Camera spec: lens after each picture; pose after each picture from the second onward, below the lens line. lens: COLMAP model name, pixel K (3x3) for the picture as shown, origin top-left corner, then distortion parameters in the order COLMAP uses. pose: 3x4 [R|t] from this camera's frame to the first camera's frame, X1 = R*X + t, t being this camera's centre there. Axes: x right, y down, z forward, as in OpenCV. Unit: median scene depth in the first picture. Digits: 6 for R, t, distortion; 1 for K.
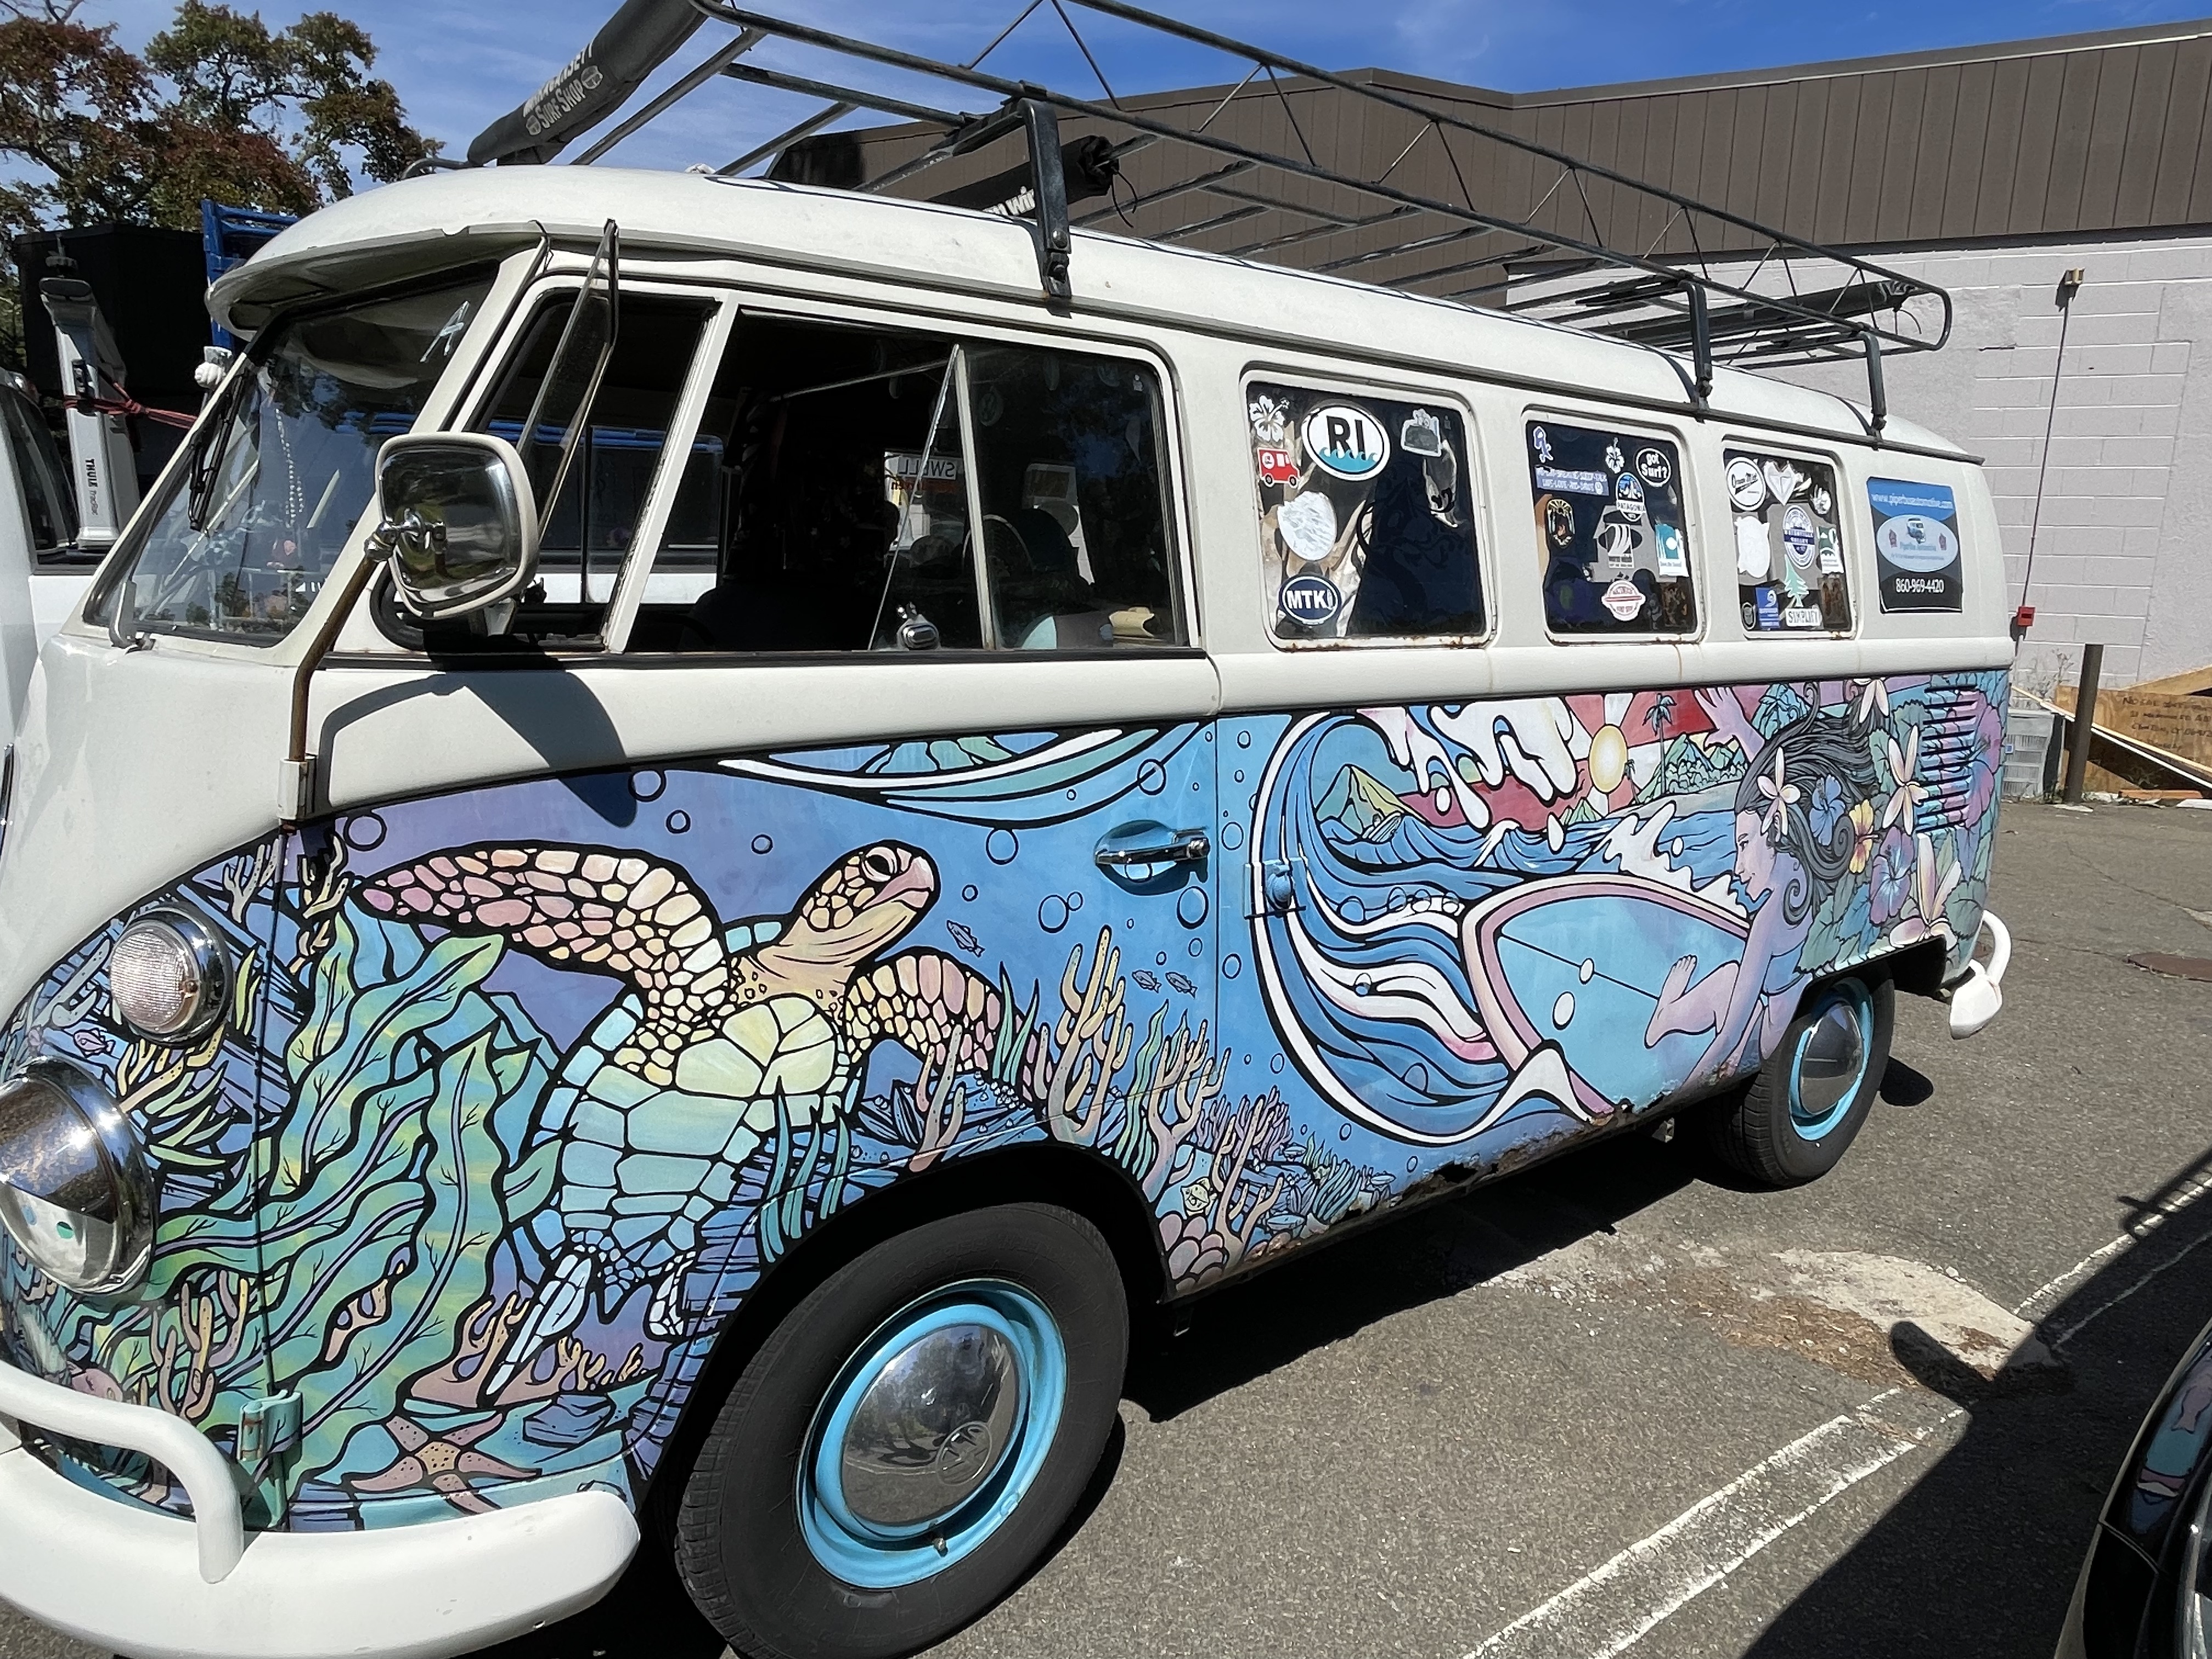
lens RADIAL K [[1354.2, 0, 1106.2], [0, 1354.2, 827.5], [0, 0, 1]] dist [0.004064, 0.000943]
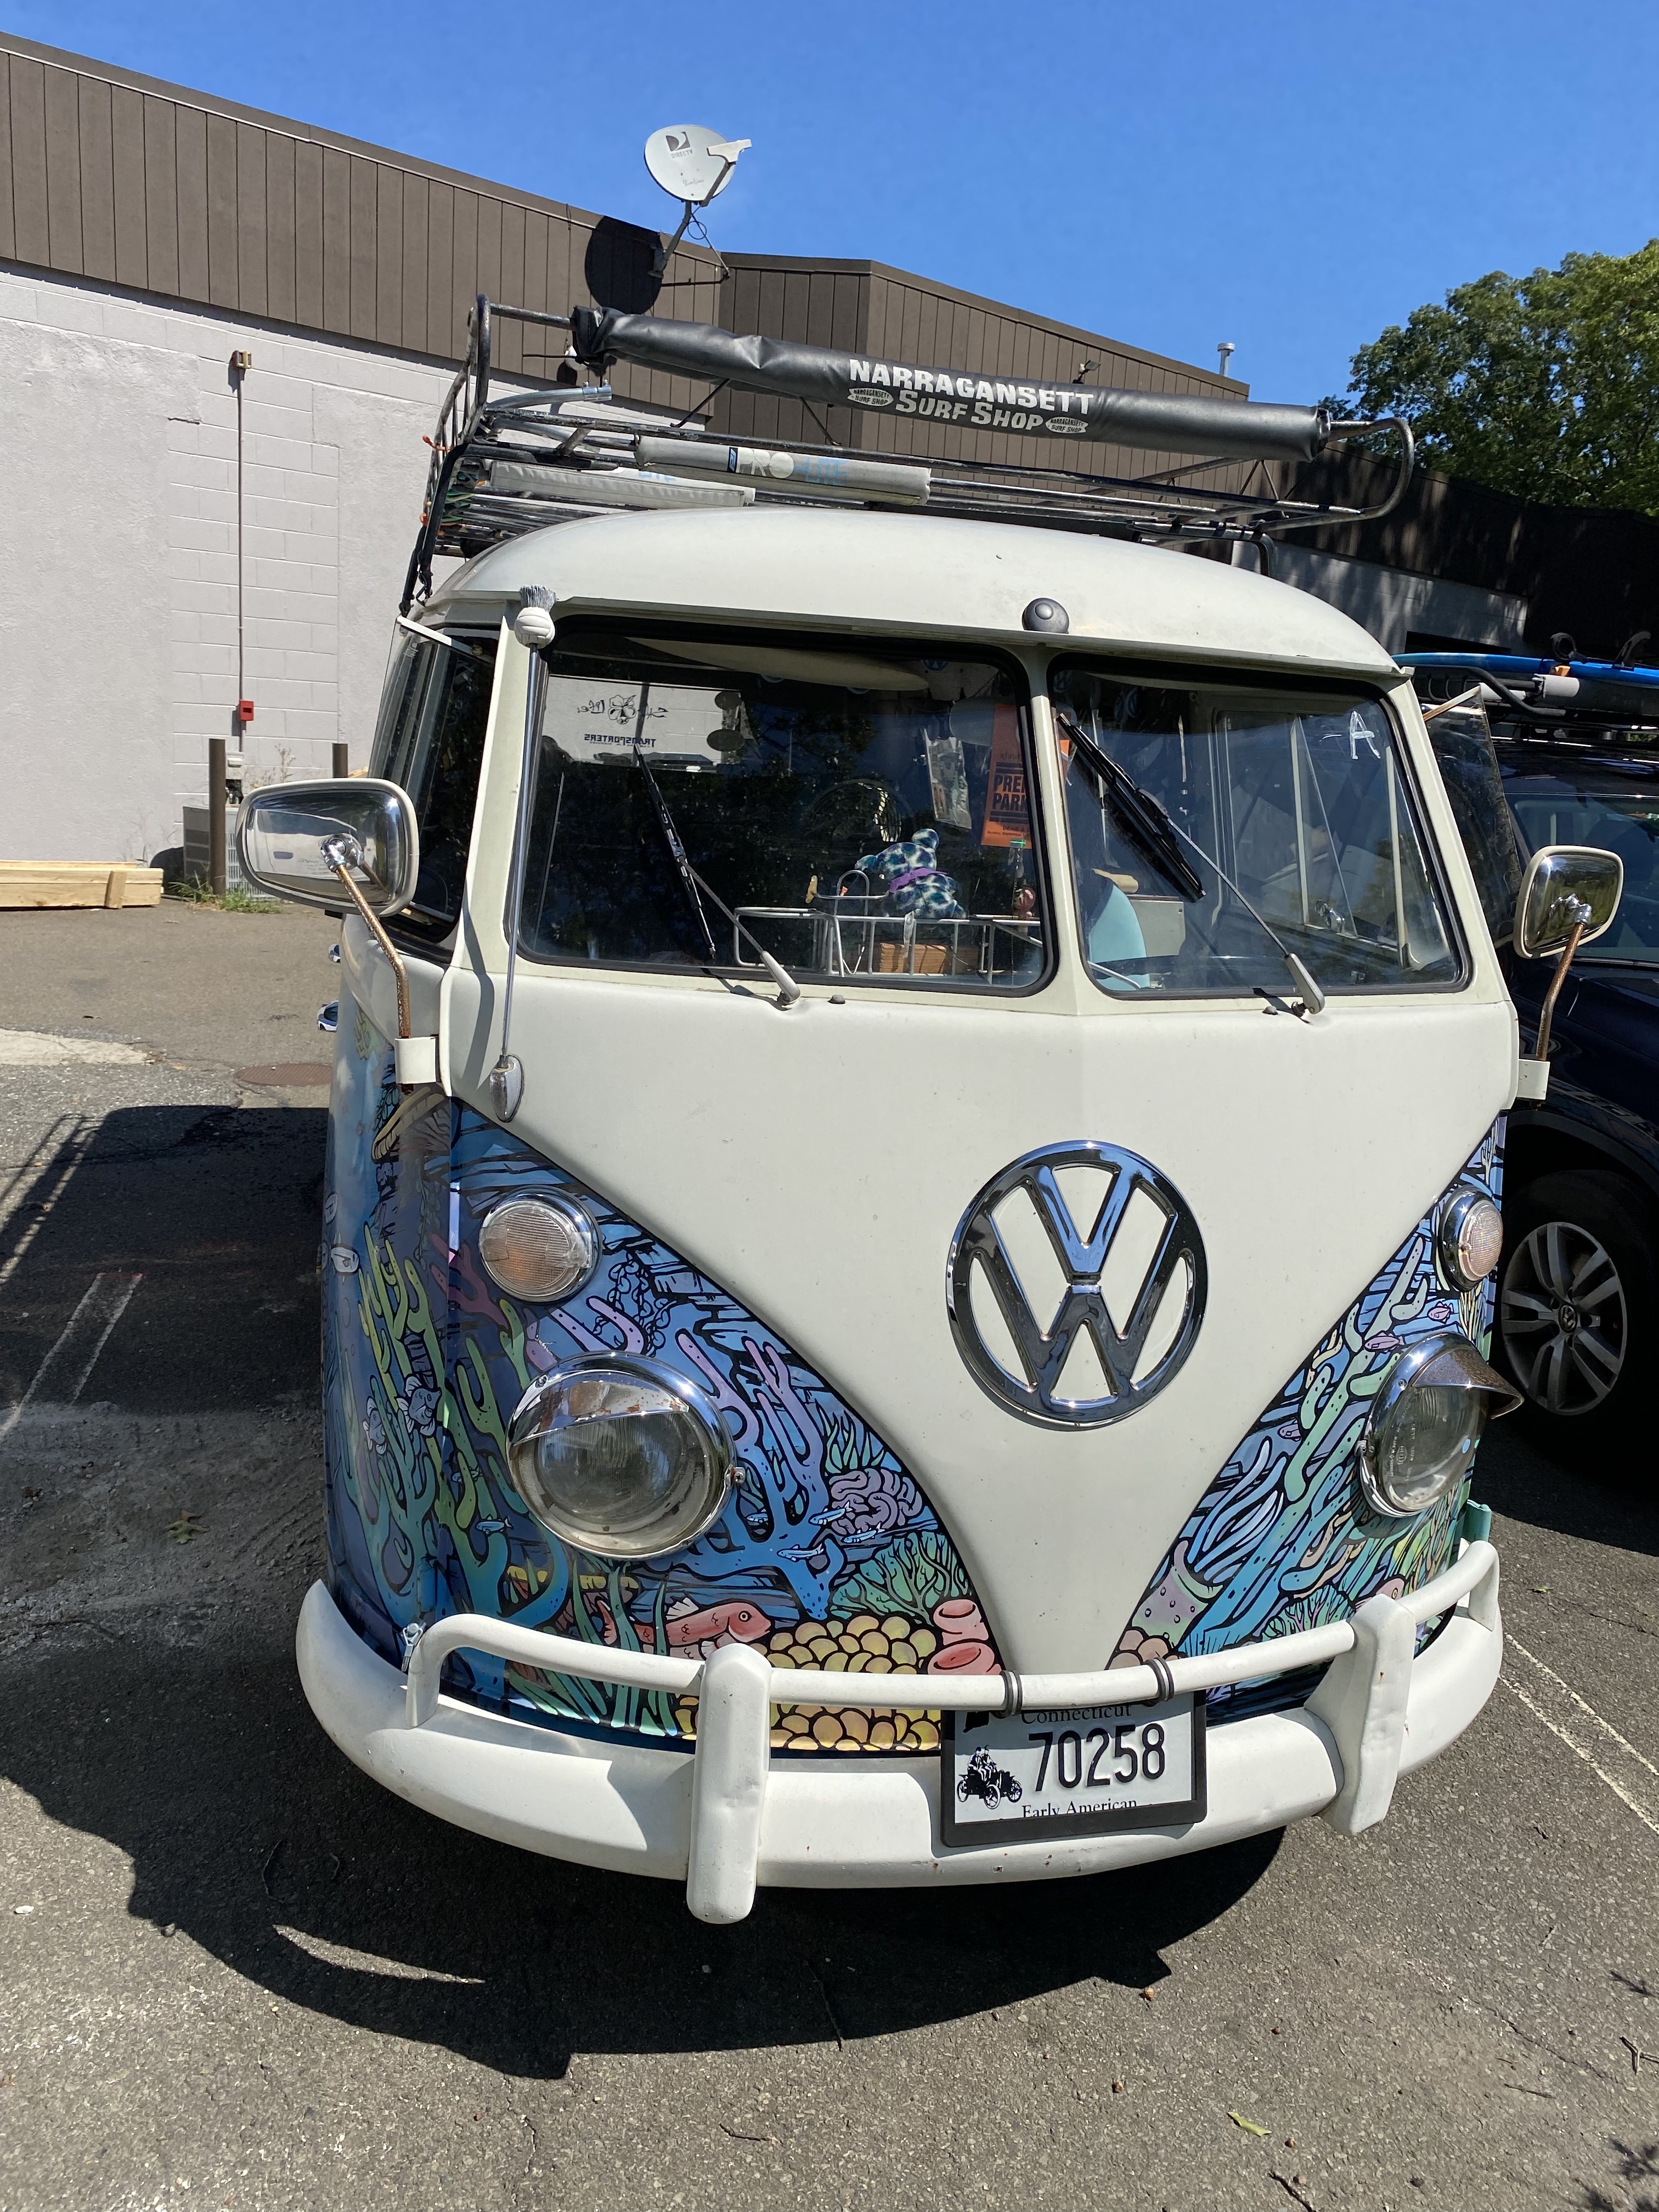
lens RADIAL K [[1689.6, 0, 830.5], [0, 1689.6, 1108.0], [0, 0, 1]] dist [0.013043, 0.001969]
pose [[0.408711, -0.214259, 0.887158, -0.324567], [0.114912, 0.976398, 0.182872, -0.053859], [-0.905401, 0.027203, 0.423685, 0.114659]]
